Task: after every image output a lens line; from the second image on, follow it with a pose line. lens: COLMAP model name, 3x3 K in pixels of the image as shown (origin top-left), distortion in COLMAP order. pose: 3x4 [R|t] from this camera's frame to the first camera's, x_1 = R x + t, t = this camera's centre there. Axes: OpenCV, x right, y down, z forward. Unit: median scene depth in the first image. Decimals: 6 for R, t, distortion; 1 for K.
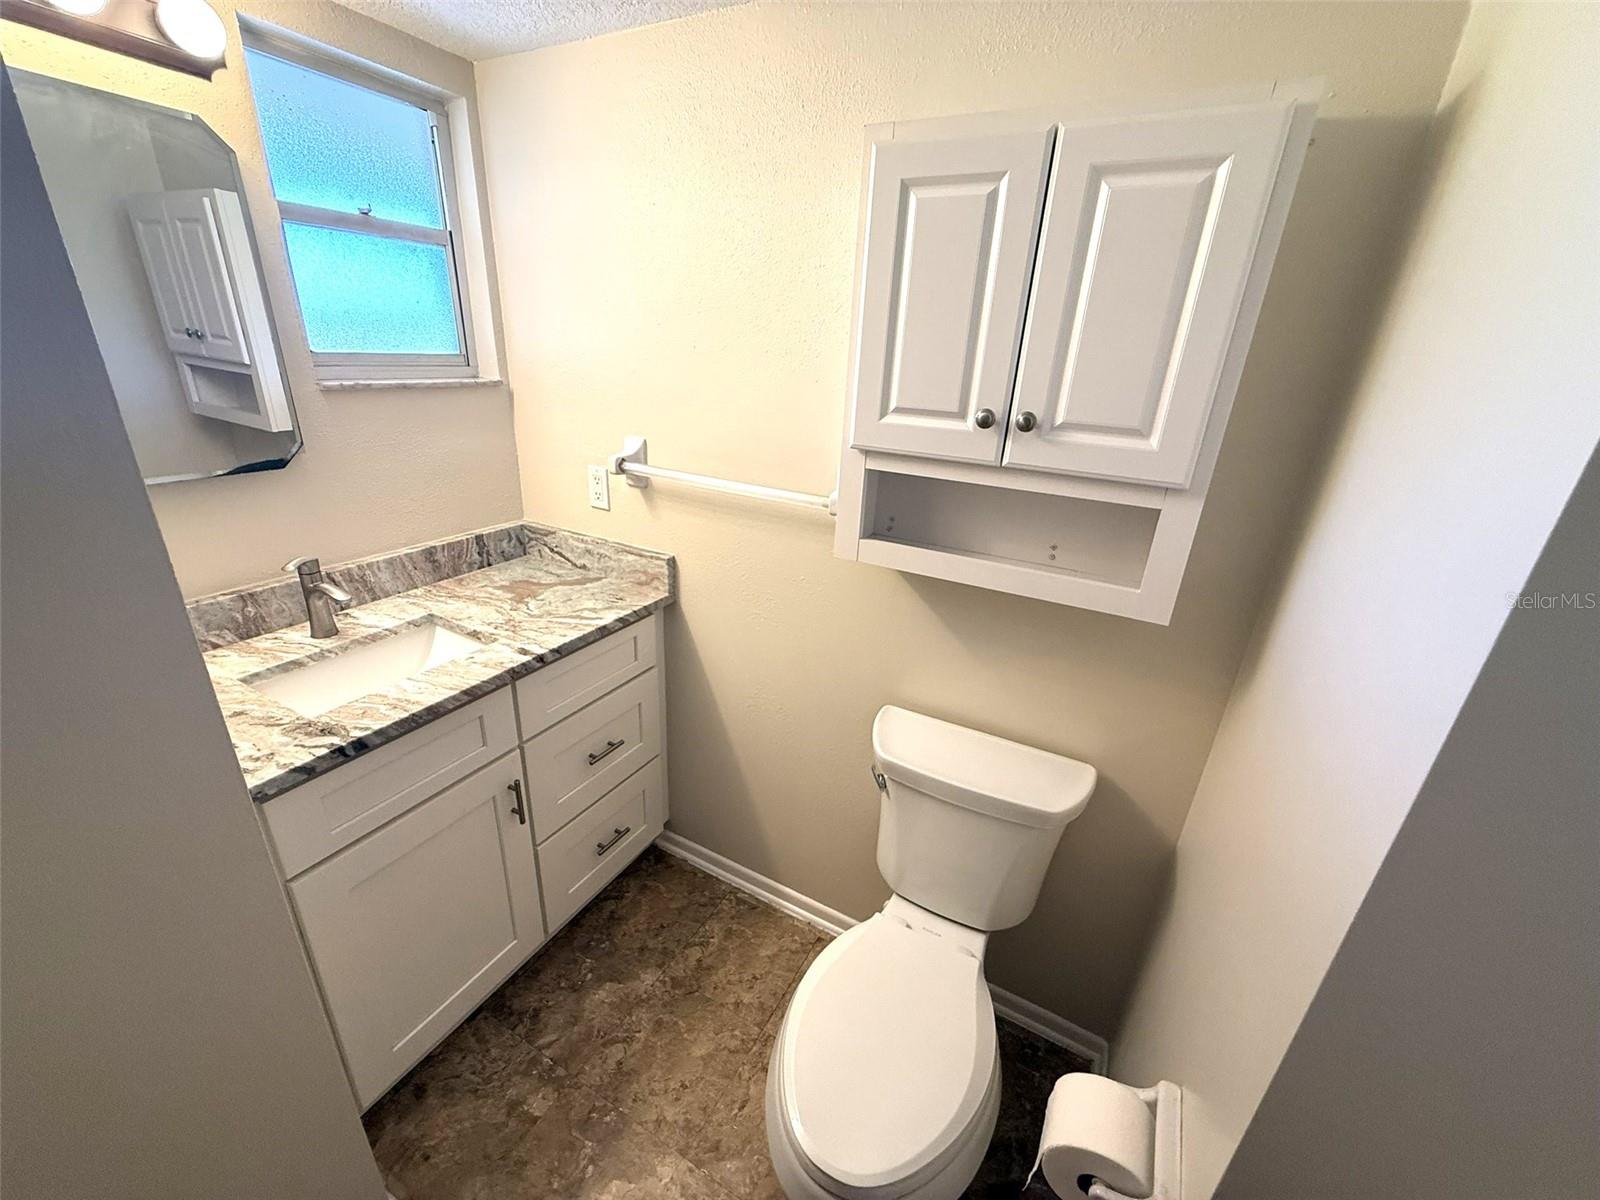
lens RADIAL K [[650.5, 0, 812.0], [0, 650.5, 602.1], [0, 0, 1]] dist [0.000005, -0.000163]
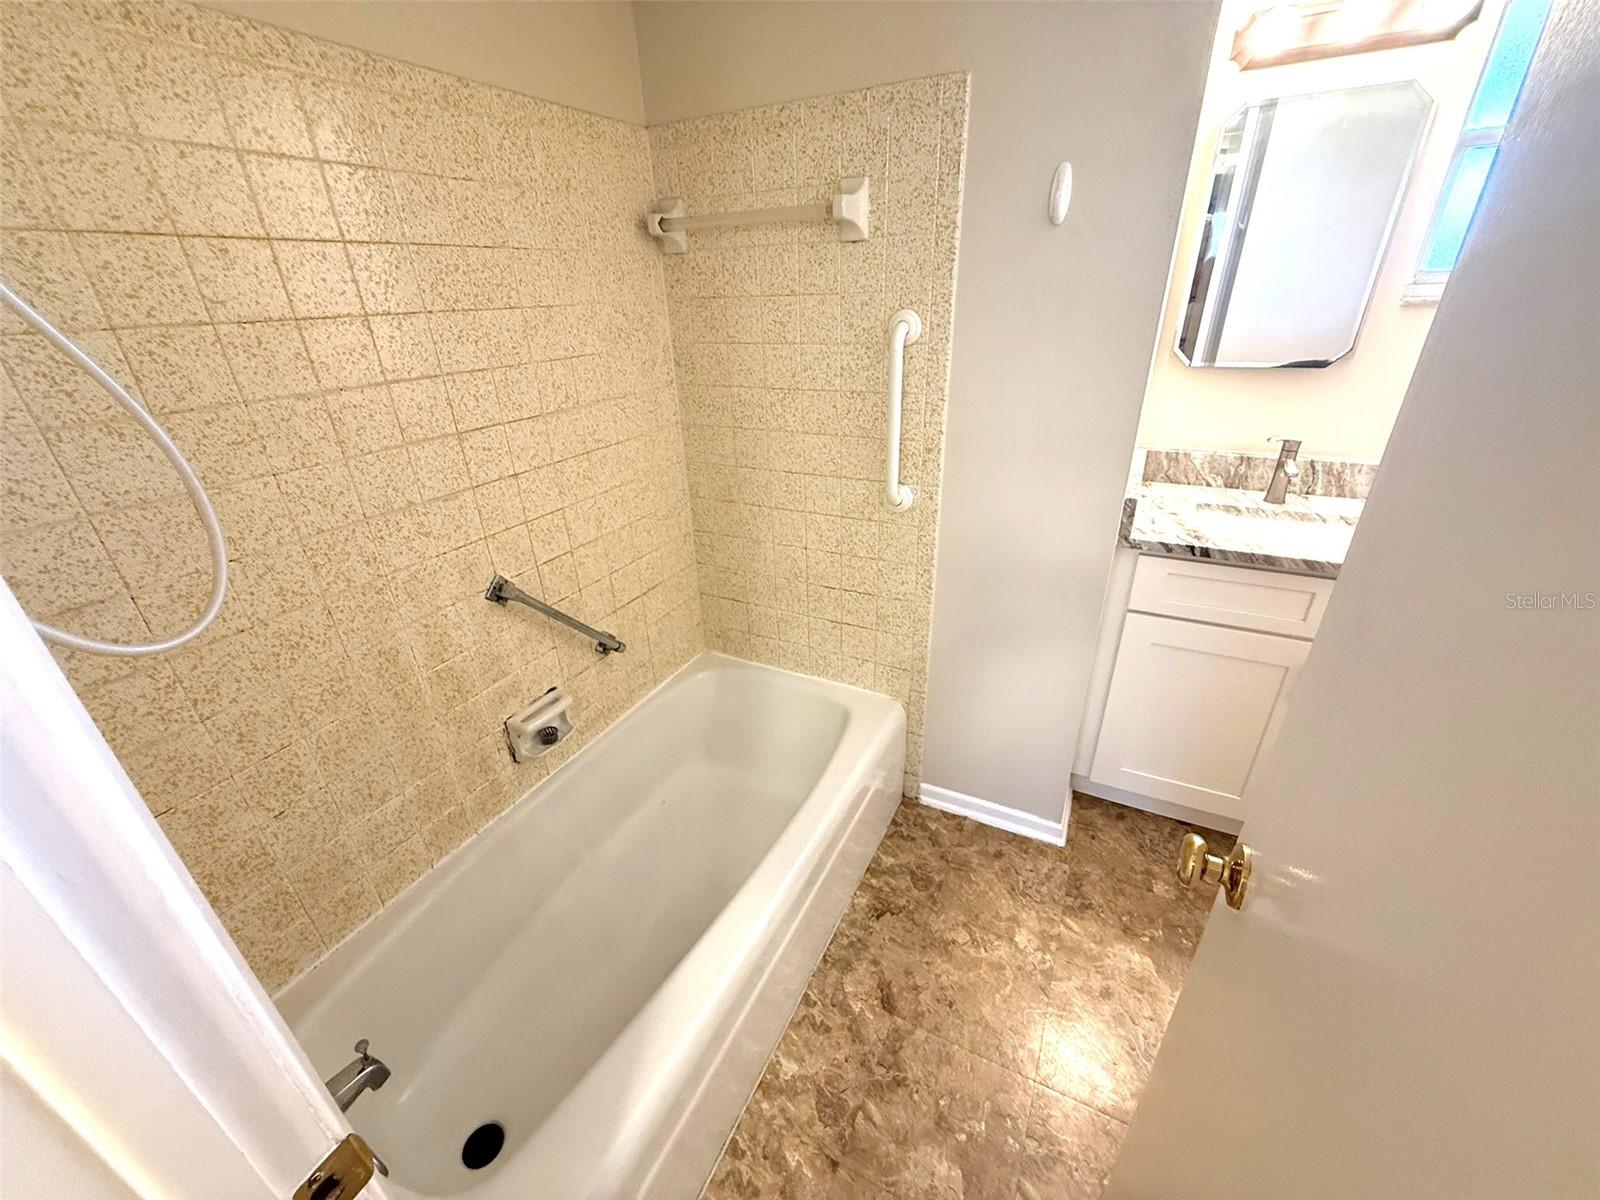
lens RADIAL K [[650.5, 0, 788.1], [0, 650.5, 610.1], [0, 0, 1]] dist [0.000005, -0.000163]
pose [[0.015625, 0.399351, -0.916665, 0.455092], [-0.340409, 0.864136, 0.370664, 0.077210], [0.940148, 0.306249, 0.149444, -0.027374]]
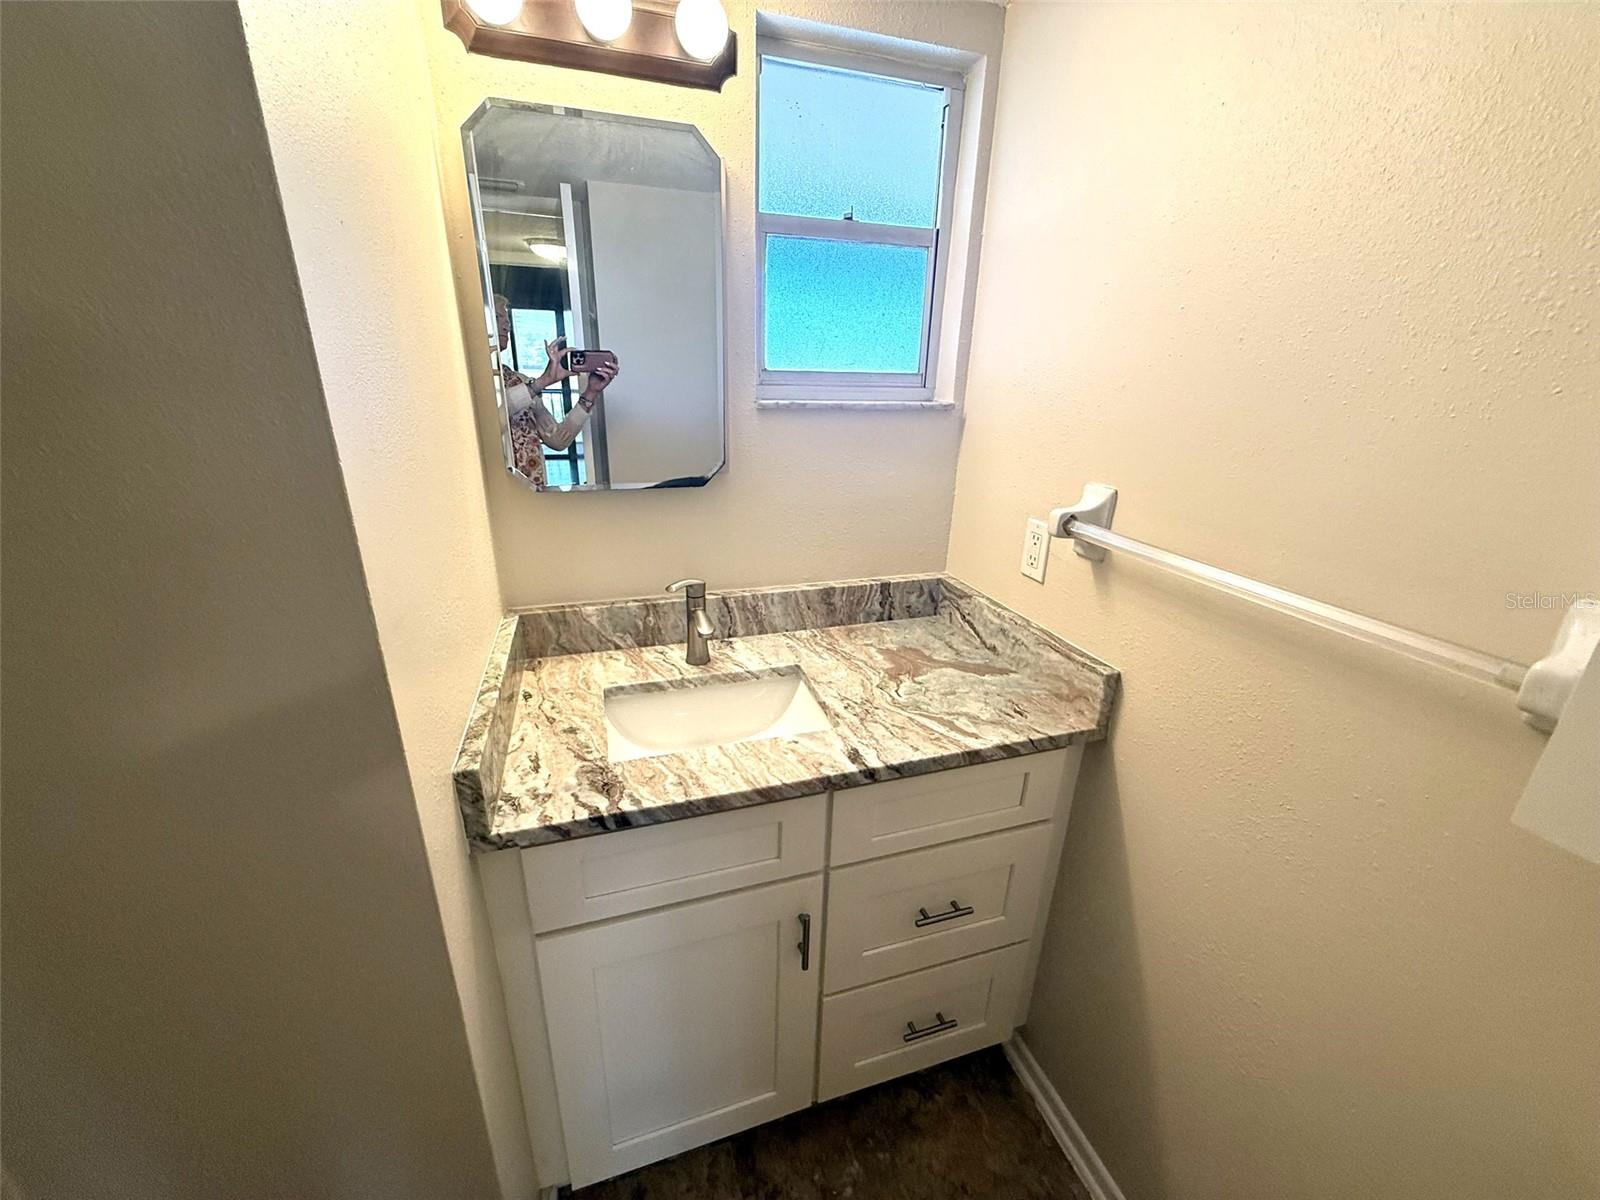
lens RADIAL K [[650.5, 0, 788.1], [0, 650.5, 599.8], [0, 0, 1]] dist [0.000005, -0.000163]
pose [[0.711150, 0.203144, -0.673051, -0.031987], [-0.245365, 0.968863, 0.033173, -0.090906], [0.658833, 0.141552, 0.738852, 0.339114]]
